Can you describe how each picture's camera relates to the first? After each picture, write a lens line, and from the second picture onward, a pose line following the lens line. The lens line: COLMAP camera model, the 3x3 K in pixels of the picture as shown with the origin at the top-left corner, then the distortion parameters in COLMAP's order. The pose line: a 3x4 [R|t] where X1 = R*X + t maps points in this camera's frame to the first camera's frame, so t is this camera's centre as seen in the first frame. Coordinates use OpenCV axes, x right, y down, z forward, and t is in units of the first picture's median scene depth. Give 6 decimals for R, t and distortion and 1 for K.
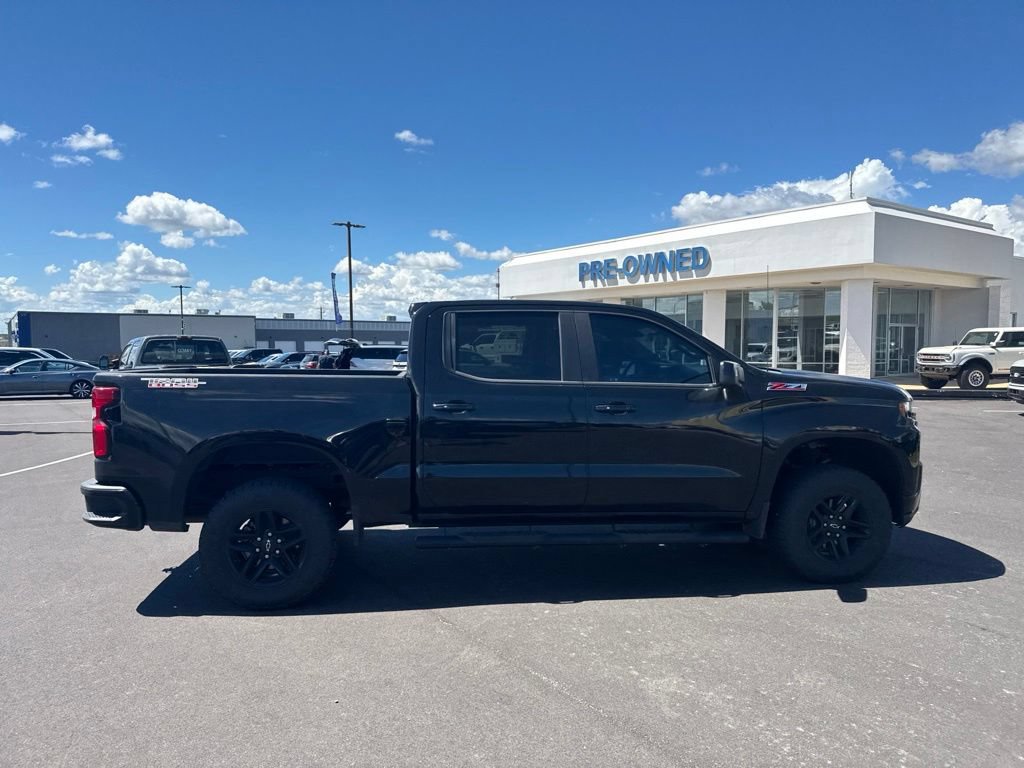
lens RADIAL K [[745.7, 0, 518.1], [0, 745.7, 404.1], [0, 0, 1]] dist [0.081295, -0.137955]
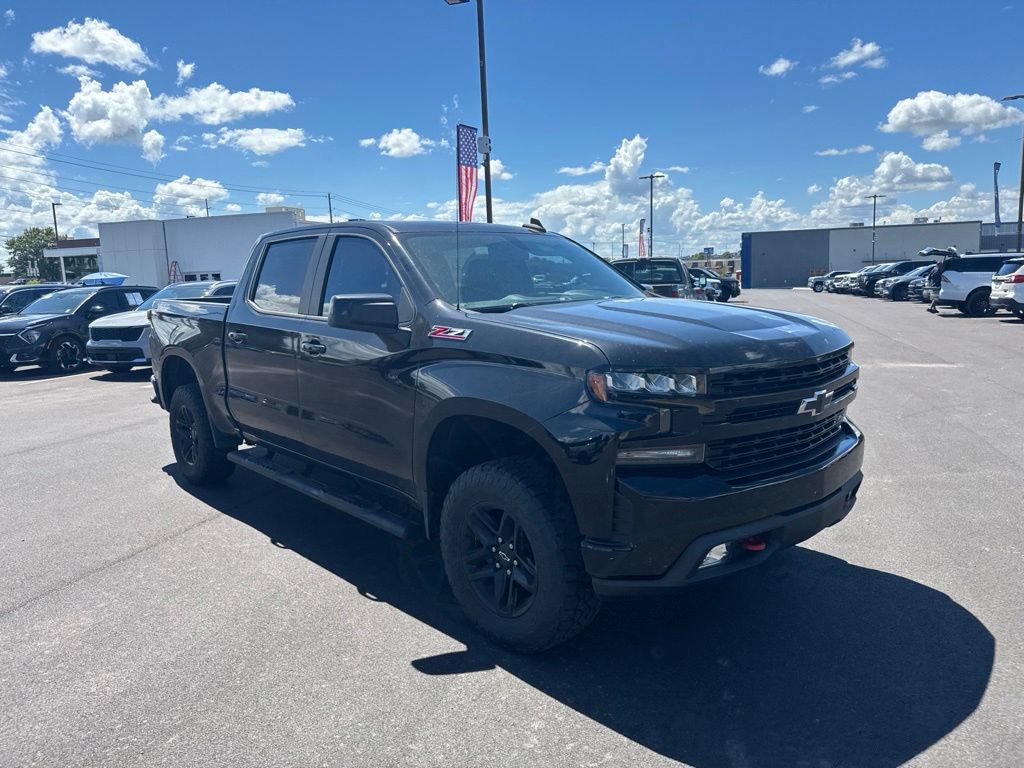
lens RADIAL K [[743.6, 0, 487.2], [0, 743.6, 381.9], [0, 0, 1]] dist [0.047271, -0.059334]
pose [[0.547712, 0.103698, -0.830216, 0.074141], [-0.032338, 0.994172, 0.102843, -0.003807], [0.836042, -0.029481, 0.547873, 0.052729]]
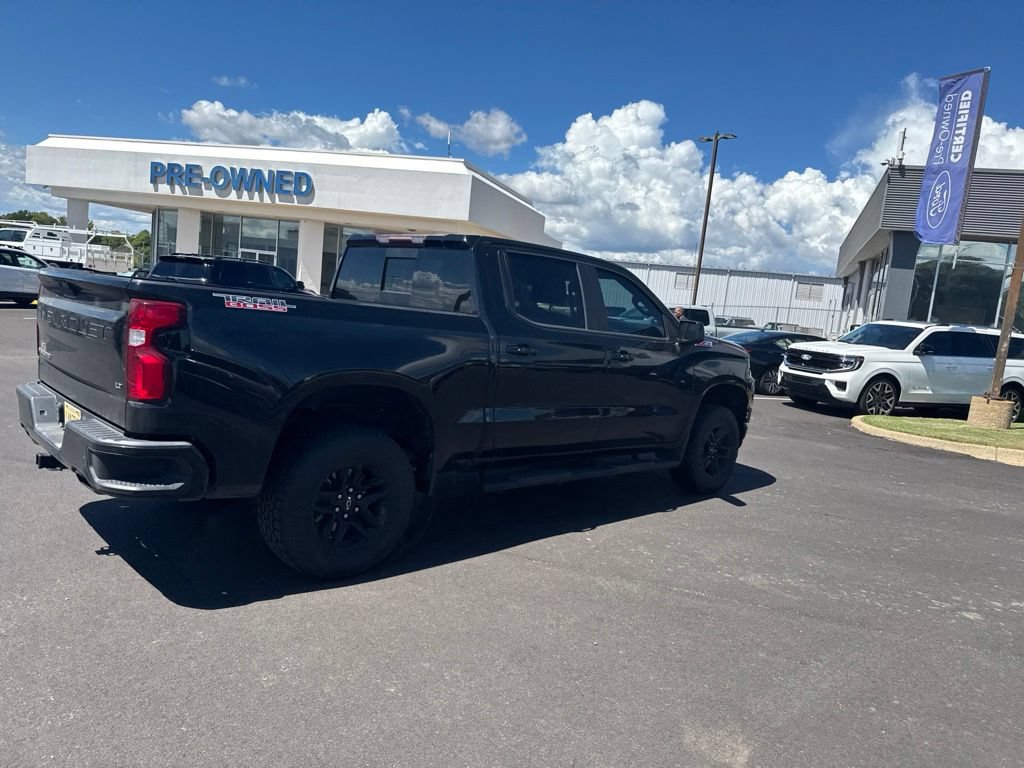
lens RADIAL K [[723.2, 0, 541.6], [0, 723.2, 407.3], [0, 0, 1]] dist [0.092051, -0.133037]
pose [[0.775954, -0.007389, 0.630747, -0.050031], [-0.055768, 0.995212, 0.080265, 0.000048], [-0.628320, -0.097458, 0.771827, 0.017124]]
